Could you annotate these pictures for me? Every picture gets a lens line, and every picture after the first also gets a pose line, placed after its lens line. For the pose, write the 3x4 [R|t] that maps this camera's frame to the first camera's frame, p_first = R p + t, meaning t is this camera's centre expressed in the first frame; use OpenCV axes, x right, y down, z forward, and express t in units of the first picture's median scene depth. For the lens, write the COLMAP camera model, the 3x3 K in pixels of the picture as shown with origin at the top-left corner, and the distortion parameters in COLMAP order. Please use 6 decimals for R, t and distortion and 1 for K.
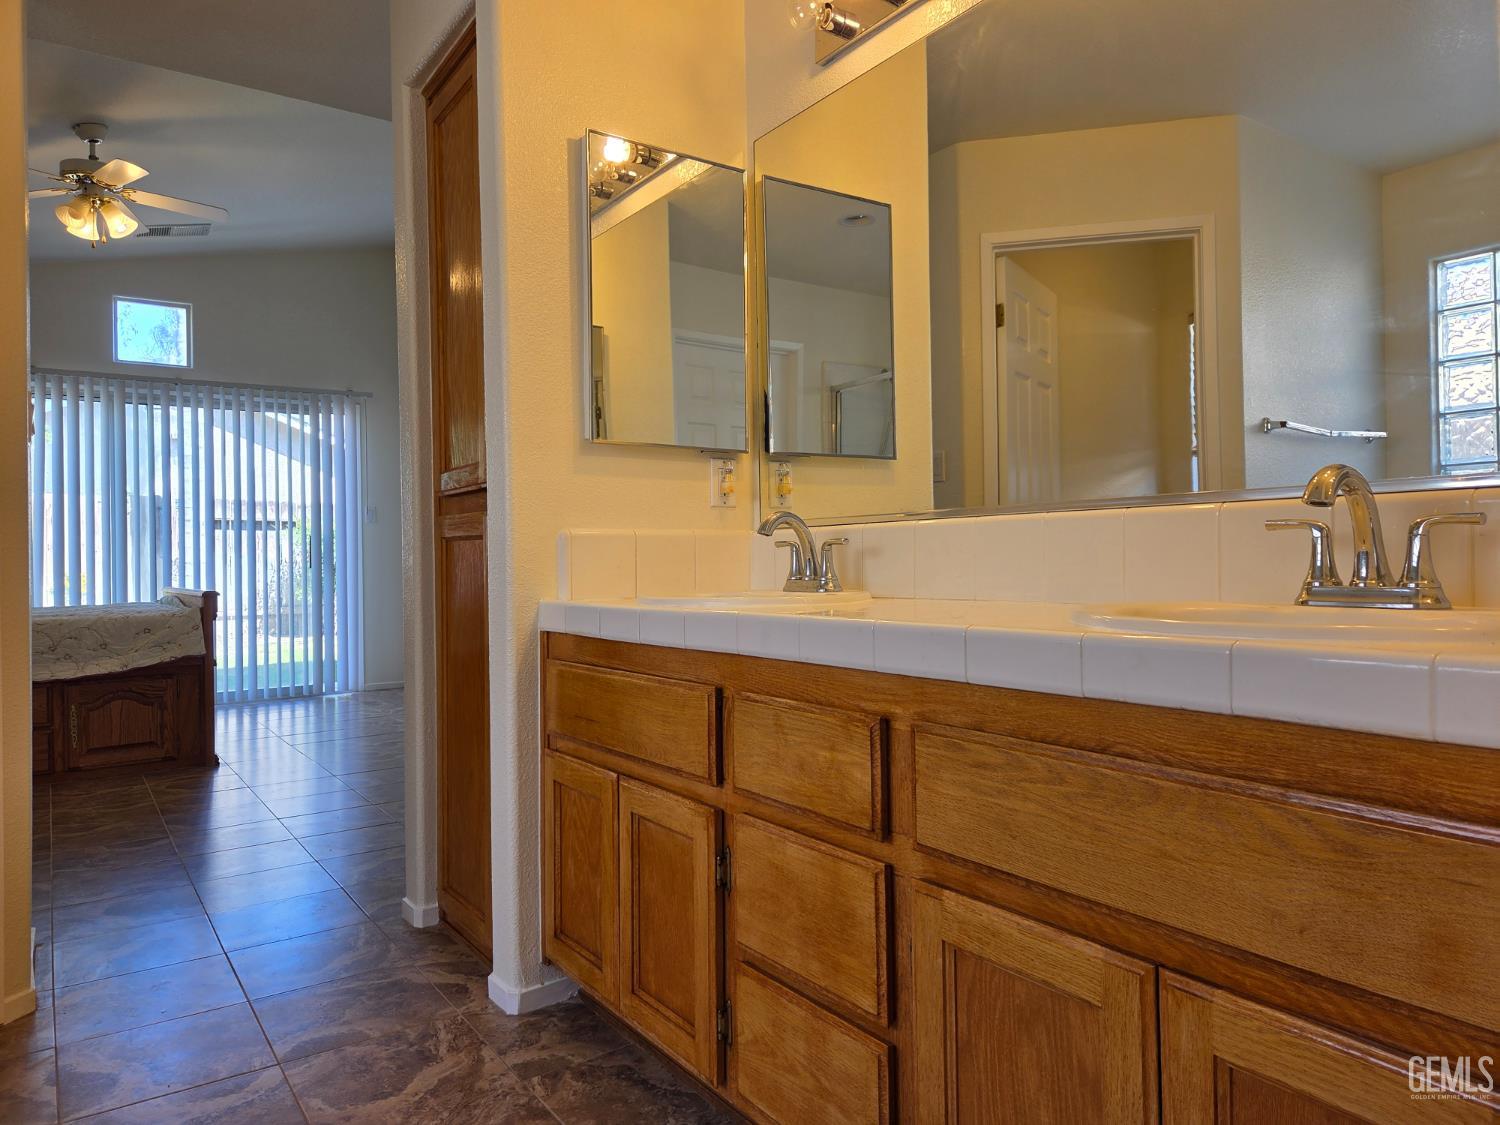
lens RADIAL K [[1015.7, 0, 750.6], [0, 1015.7, 562.9], [0, 0, 1]] dist [0.055892, -0.036045]
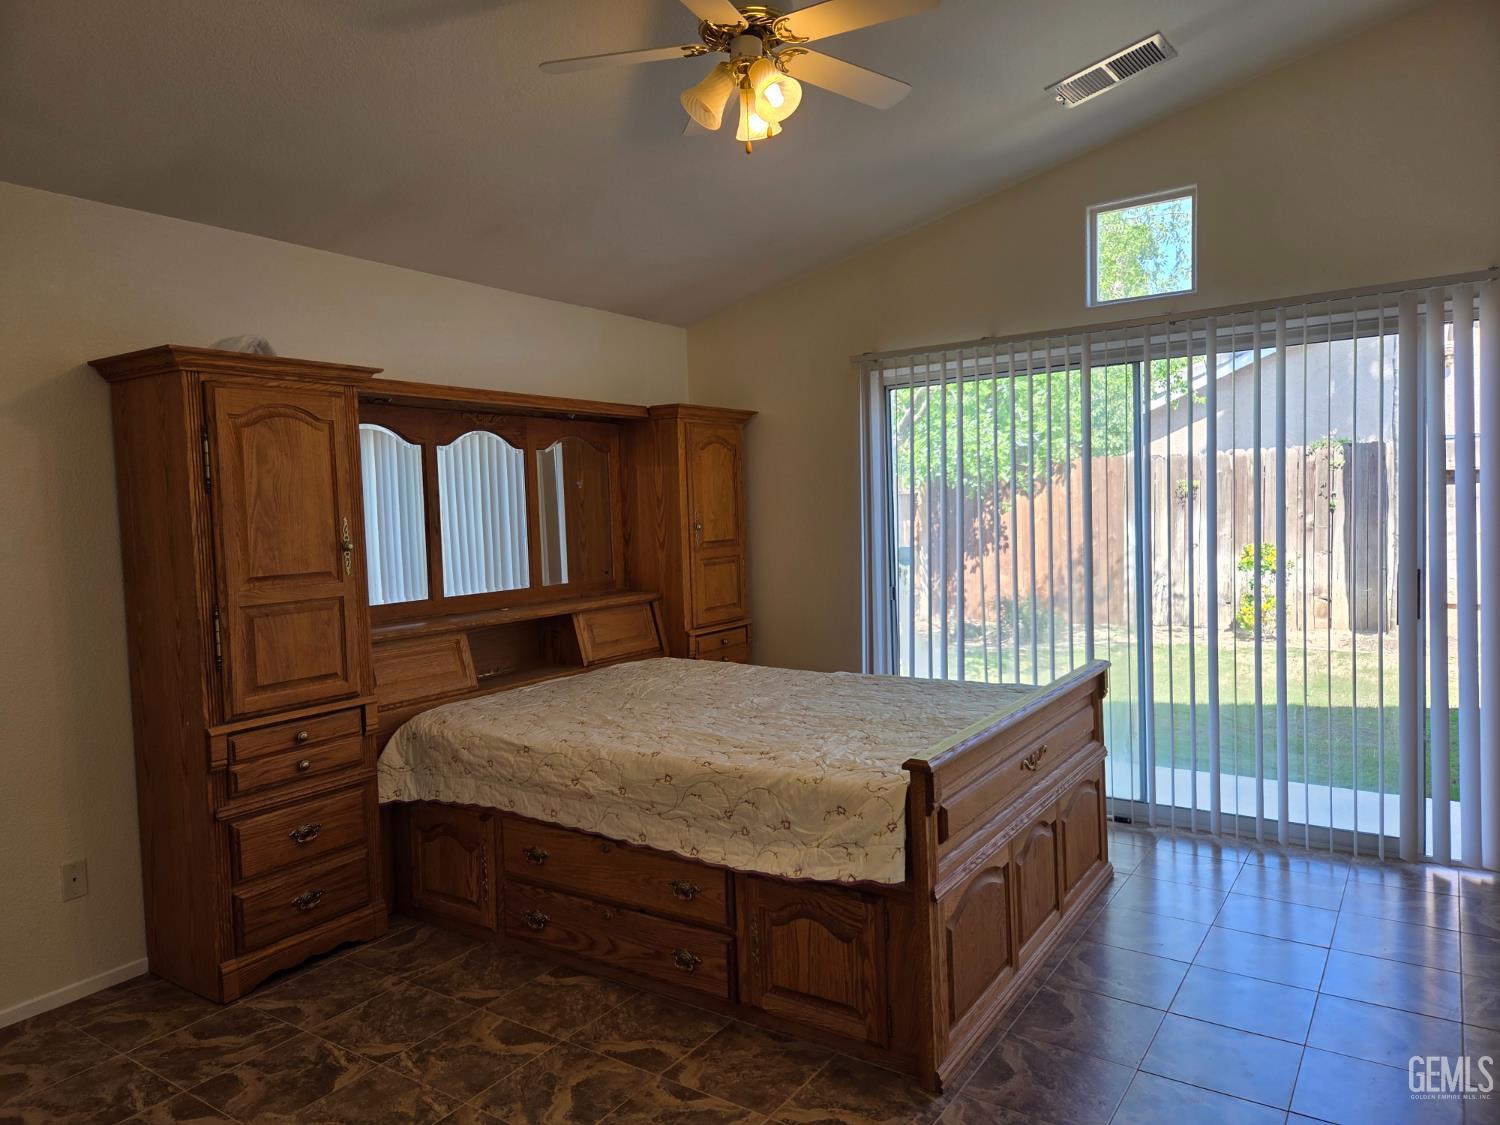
lens RADIAL K [[1015.7, 0, 750.4], [0, 1015.7, 565.0], [0, 0, 1]] dist [0.055892, -0.036045]
pose [[0.379629, 0.057436, -0.923354, -0.091557], [0.023989, 0.997124, 0.071888, -0.109117], [0.924828, -0.049441, 0.377159, 0.737057]]
